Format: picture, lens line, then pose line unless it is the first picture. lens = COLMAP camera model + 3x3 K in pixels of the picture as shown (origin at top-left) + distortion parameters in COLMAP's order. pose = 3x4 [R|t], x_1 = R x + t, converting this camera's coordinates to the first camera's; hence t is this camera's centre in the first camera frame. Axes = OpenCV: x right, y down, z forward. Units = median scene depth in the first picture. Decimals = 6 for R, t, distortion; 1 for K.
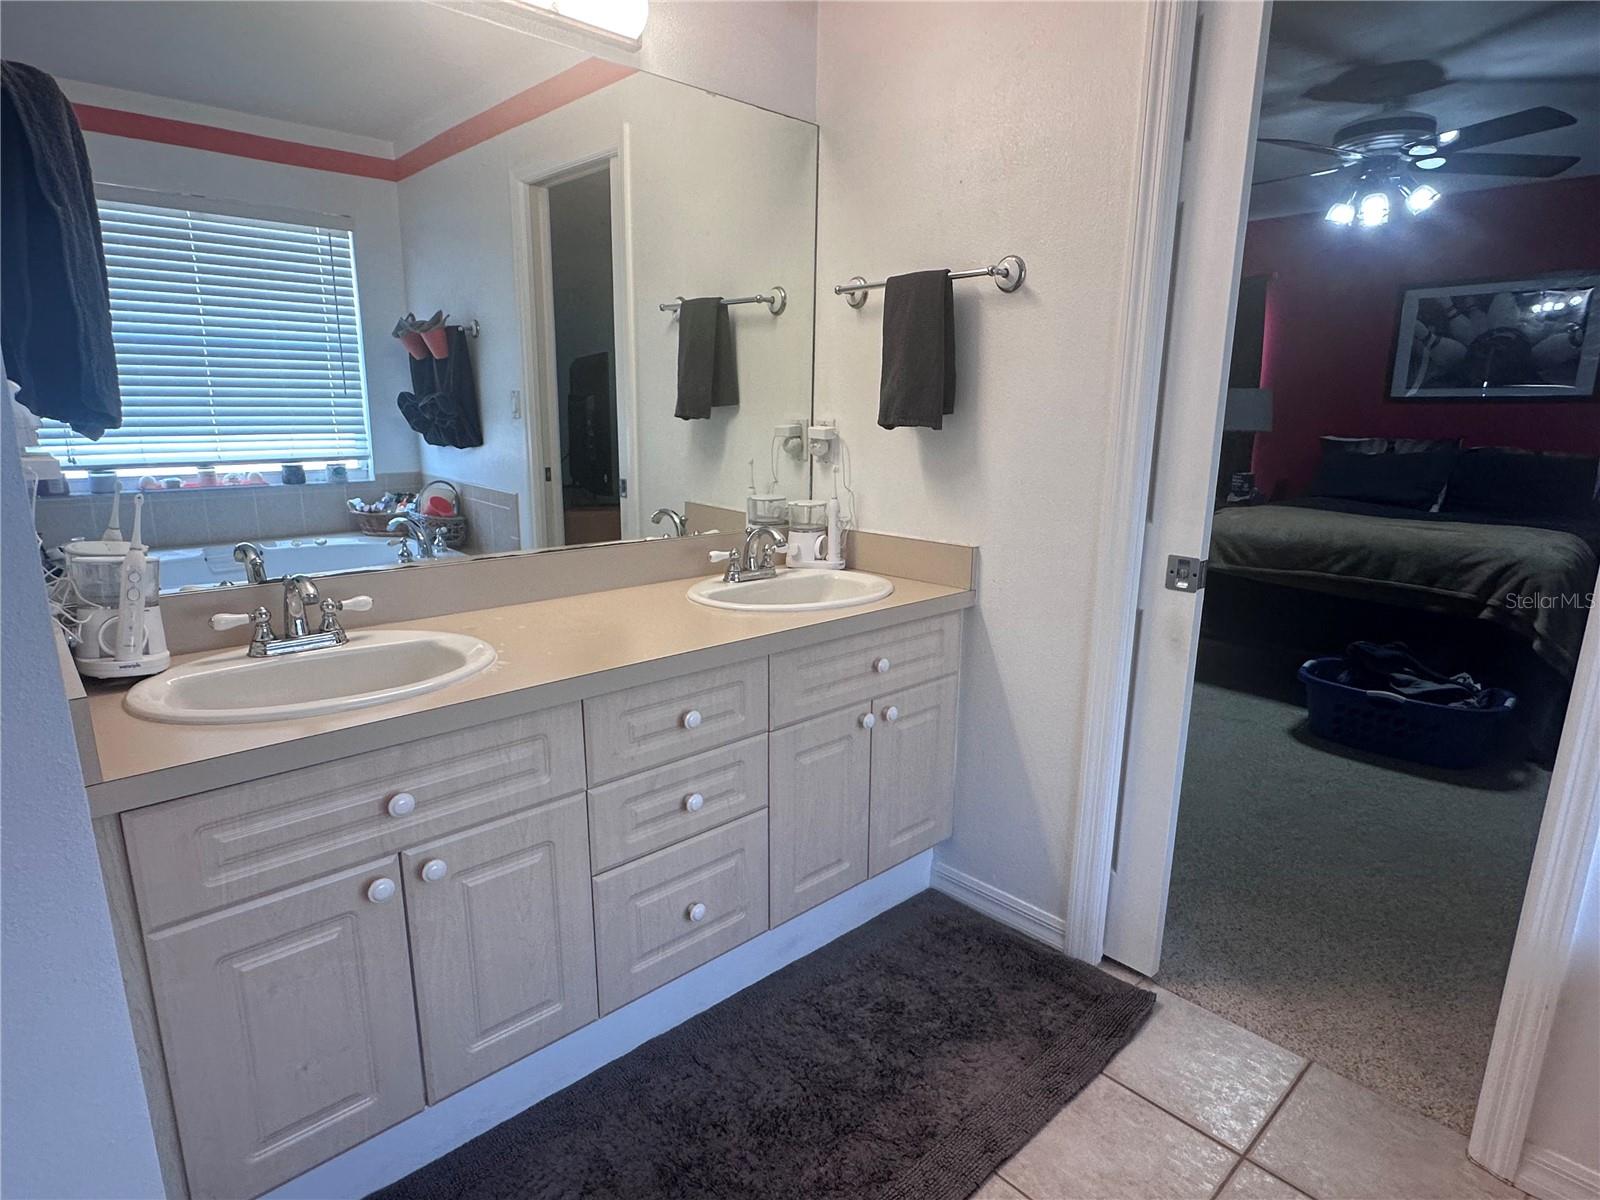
lens RADIAL K [[873.2, 0, 798.5], [0, 873.2, 608.2], [0, 0, 1]] dist [-0.002276, 0.003546]
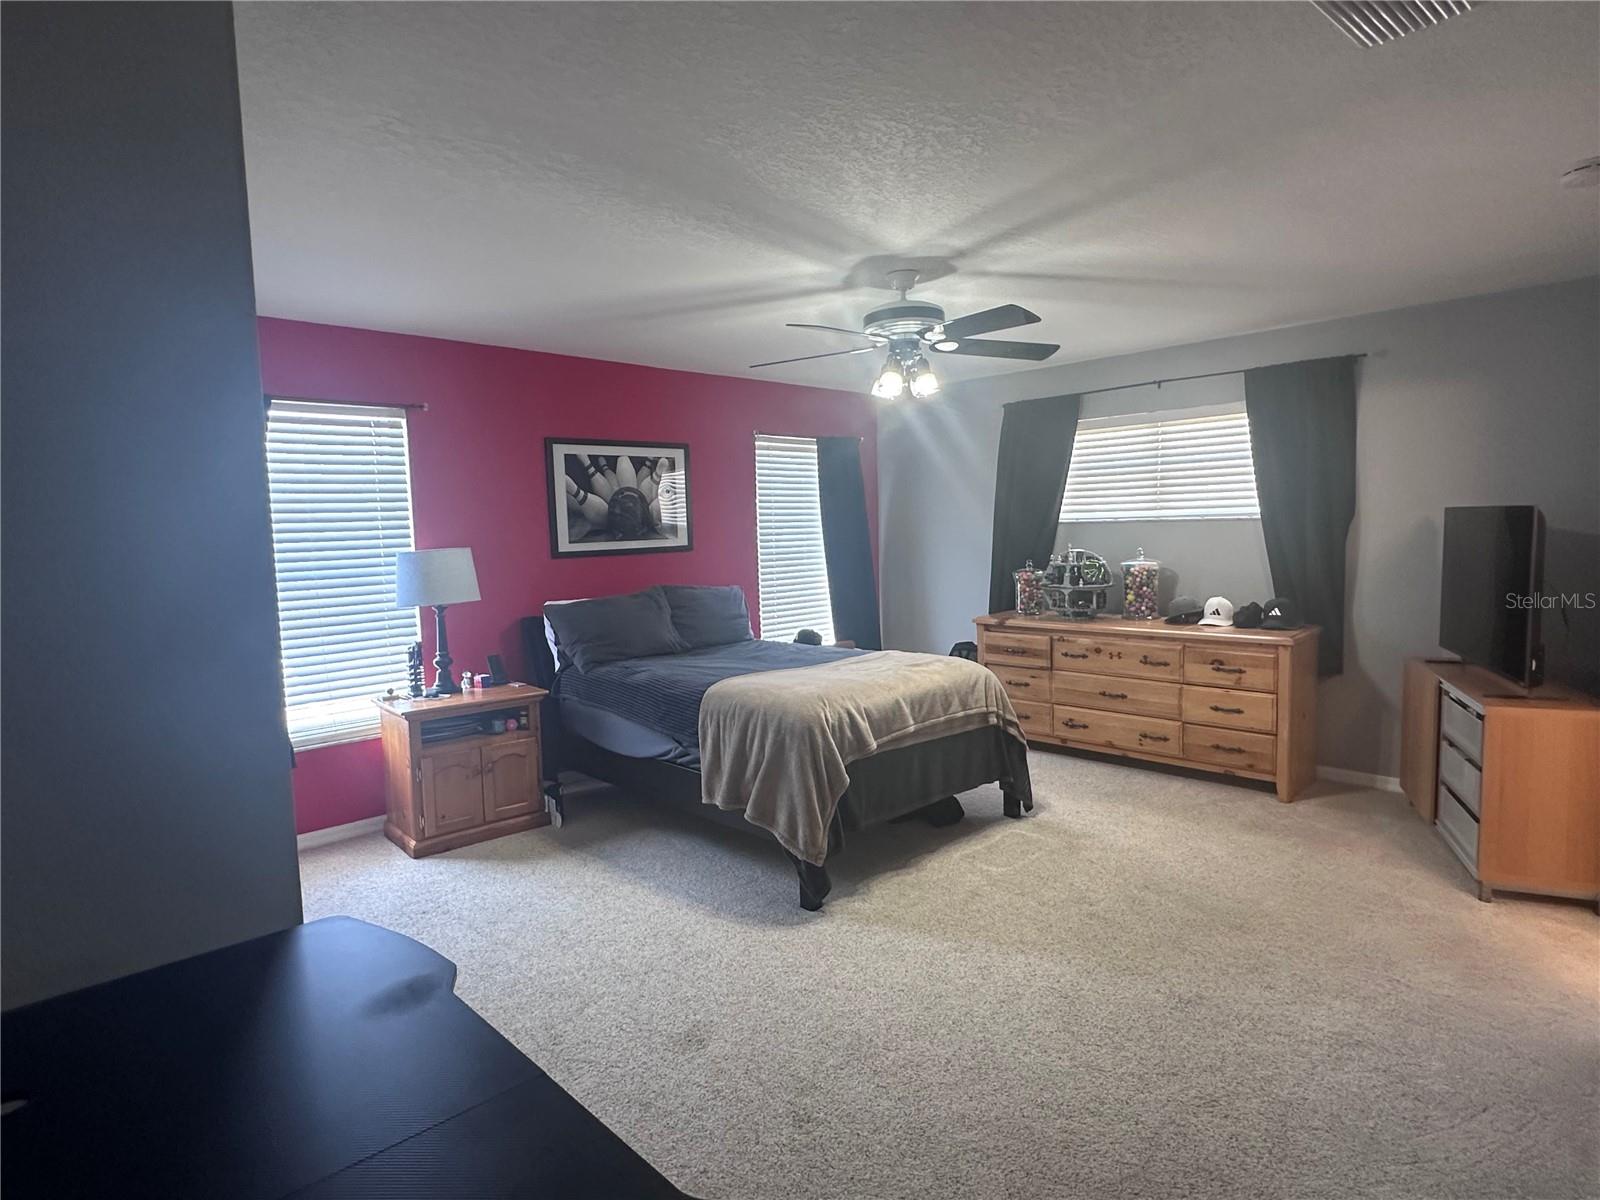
lens RADIAL K [[873.2, 0, 786.9], [0, 873.2, 609.9], [0, 0, 1]] dist [-0.002276, 0.003546]
pose [[-0.011736, -0.100547, 0.994863, -0.290198], [0.257258, 0.961137, 0.100173, -0.236830], [-0.966271, 0.257112, 0.014587, 0.846918]]
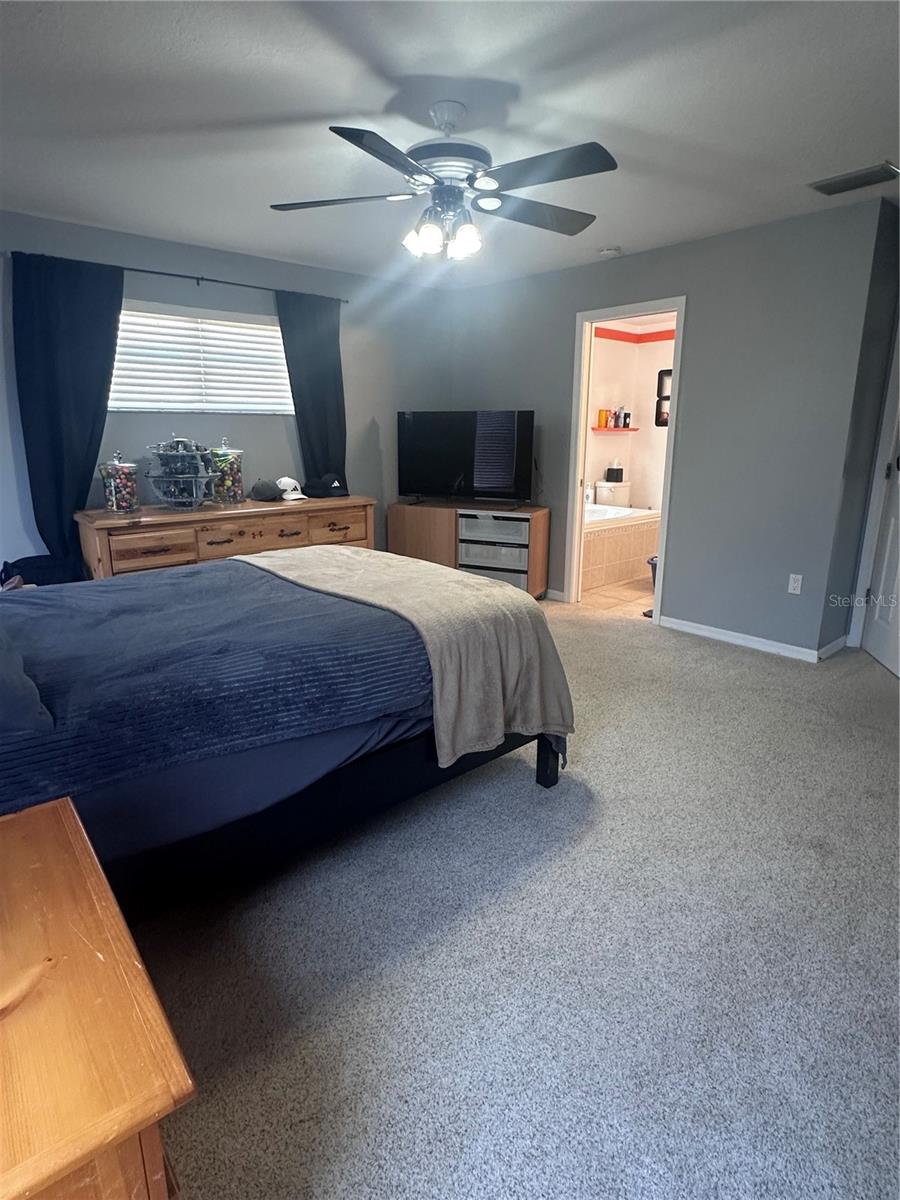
lens RADIAL K [[654.9, 0, 447.8], [0, 654.9, 598.2], [0, 0, 1]] dist [-0.002276, 0.003546]
pose [[-0.999587, -0.015013, 0.024503, 0.450665], [-0.001810, 0.883879, 0.467712, -0.314304], [-0.028679, 0.467474, -0.883541, 1.301097]]
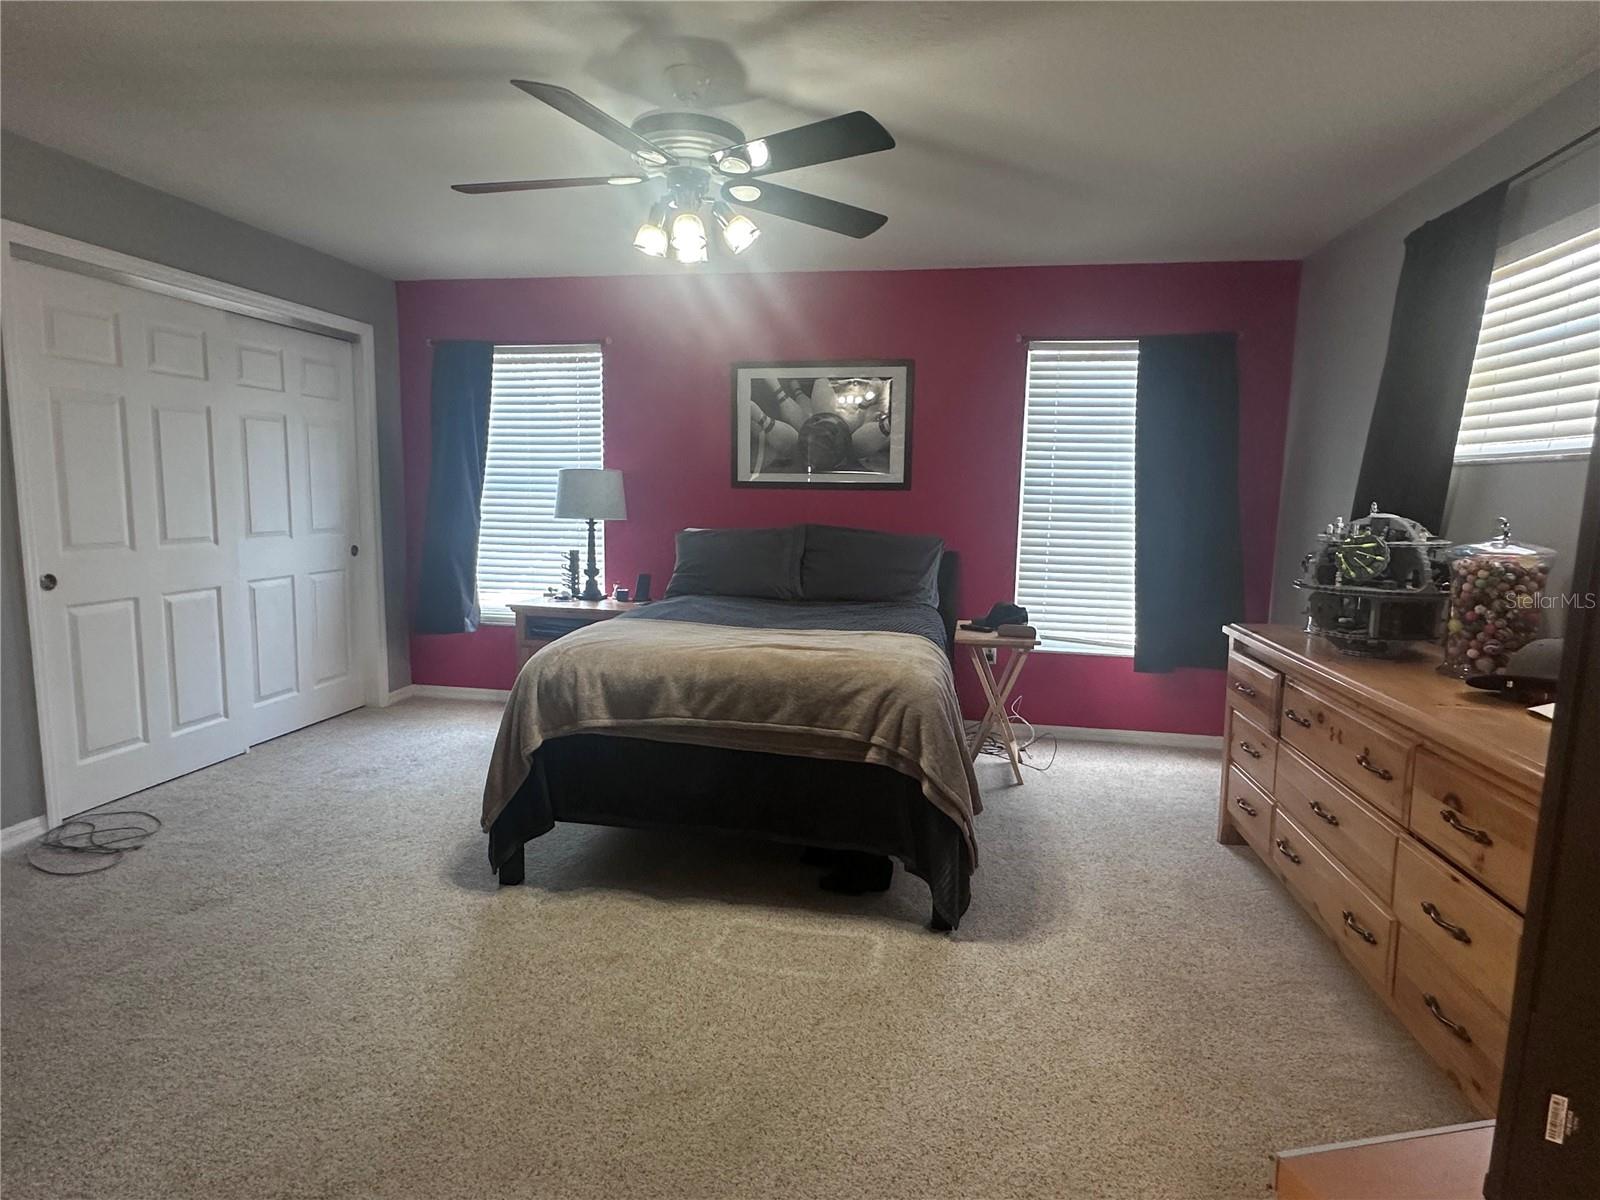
lens RADIAL K [[873.2, 0, 787.6], [0, 873.2, 597.4], [0, 0, 1]] dist [-0.002276, 0.003546]
pose [[0.802226, -0.066799, 0.593272, 0.187580], [0.124859, 0.990518, -0.057308, -0.069821], [-0.583819, 0.120049, 0.802959, 0.276371]]
